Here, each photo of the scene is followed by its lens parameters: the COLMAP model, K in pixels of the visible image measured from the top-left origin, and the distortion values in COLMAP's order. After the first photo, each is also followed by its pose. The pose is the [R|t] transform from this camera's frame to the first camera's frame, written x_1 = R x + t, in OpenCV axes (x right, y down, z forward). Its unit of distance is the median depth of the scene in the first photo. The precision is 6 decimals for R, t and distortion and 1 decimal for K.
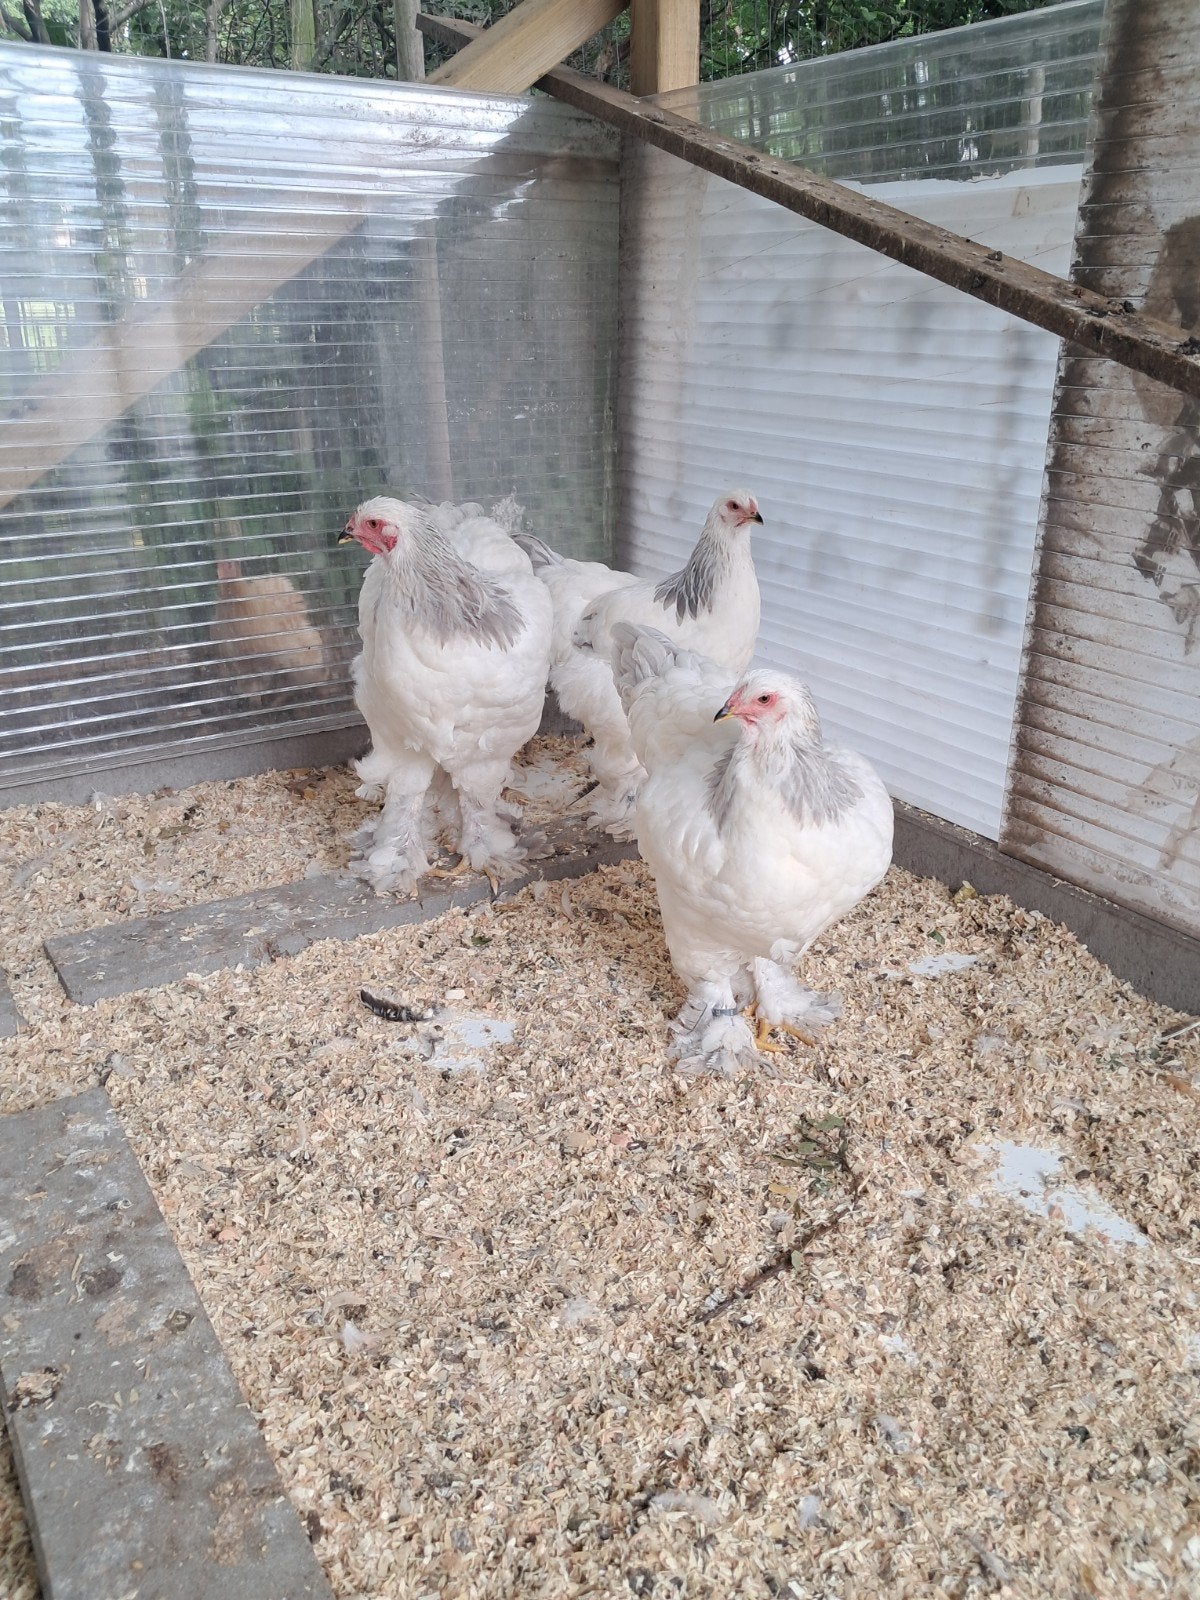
lens RADIAL K [[1242.2, 0, 600.0], [0, 1242.2, 800.0], [0, 0, 1]] dist [-0.000104, -0.000741]
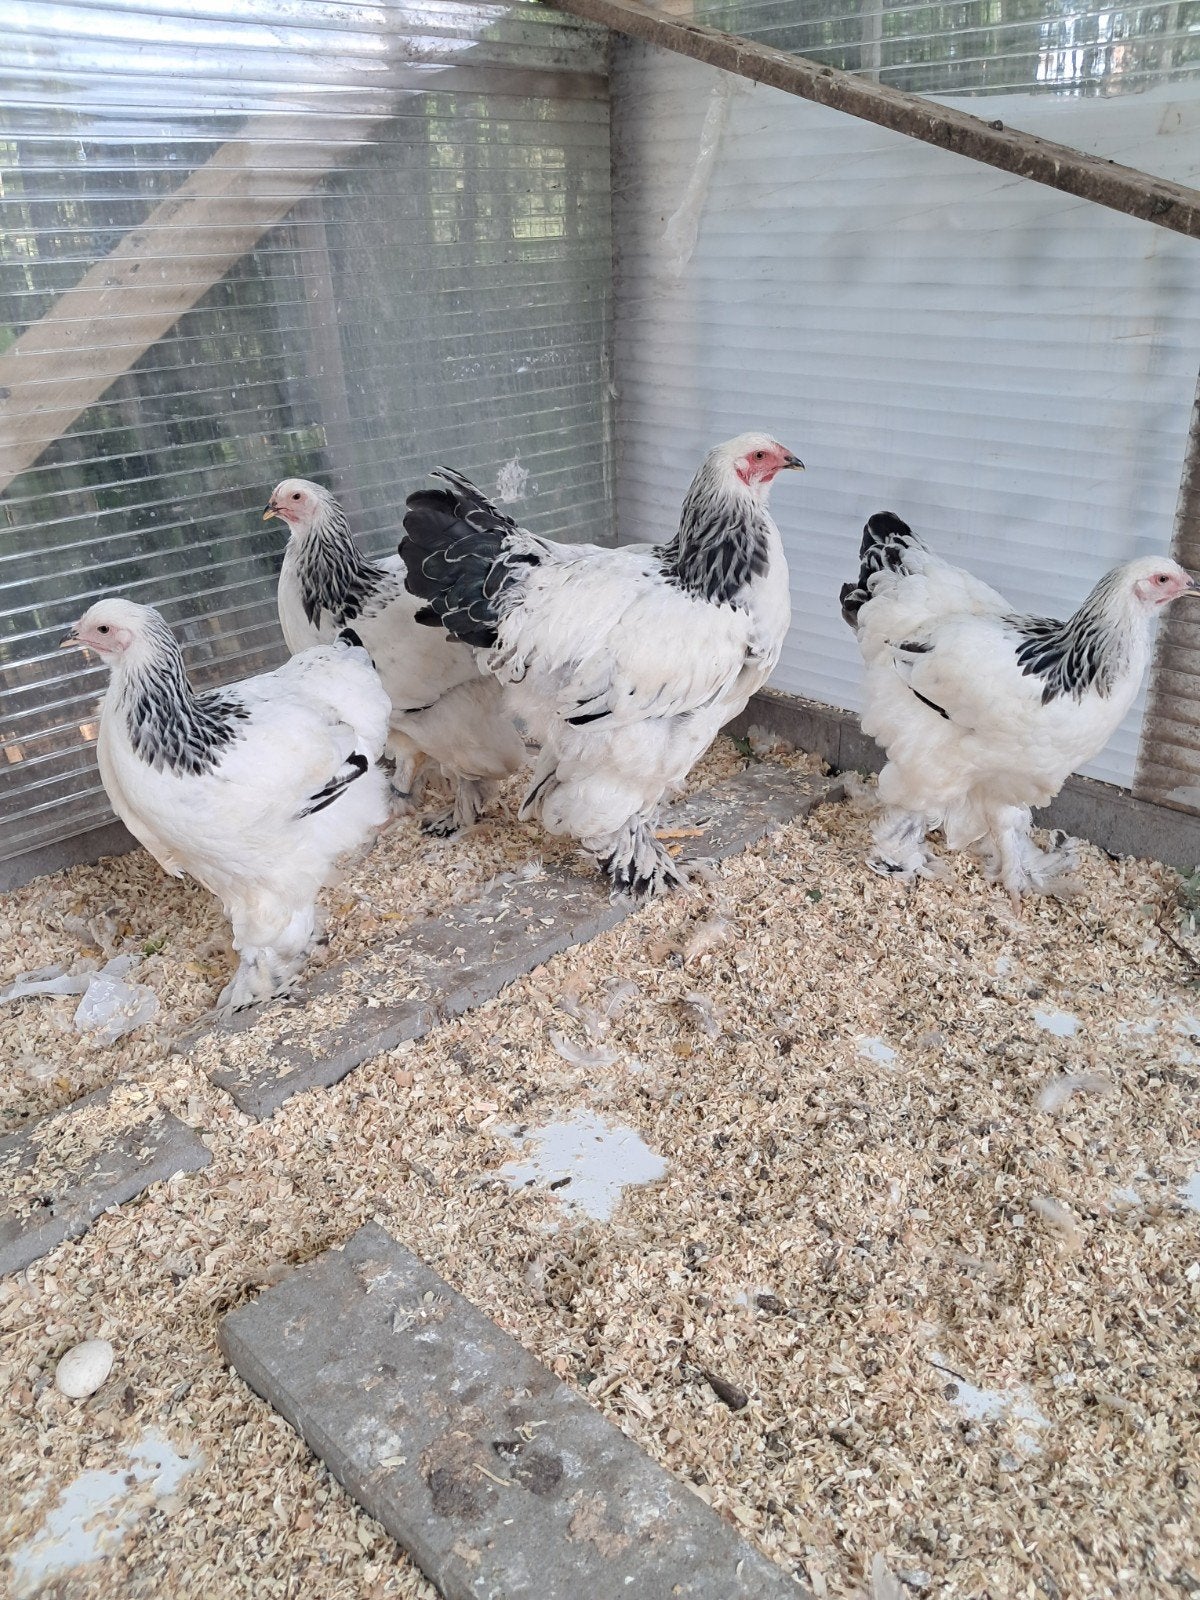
lens RADIAL K [[1260.1, 0, 600.0], [0, 1260.1, 800.0], [0, 0, 1]] dist [0.000346, -0.000541]
pose [[0.976963, -0.116728, 0.178654, -0.263114], [0.106998, 0.992249, 0.063197, -0.064157], [-0.184646, -0.042625, 0.981880, 0.102470]]
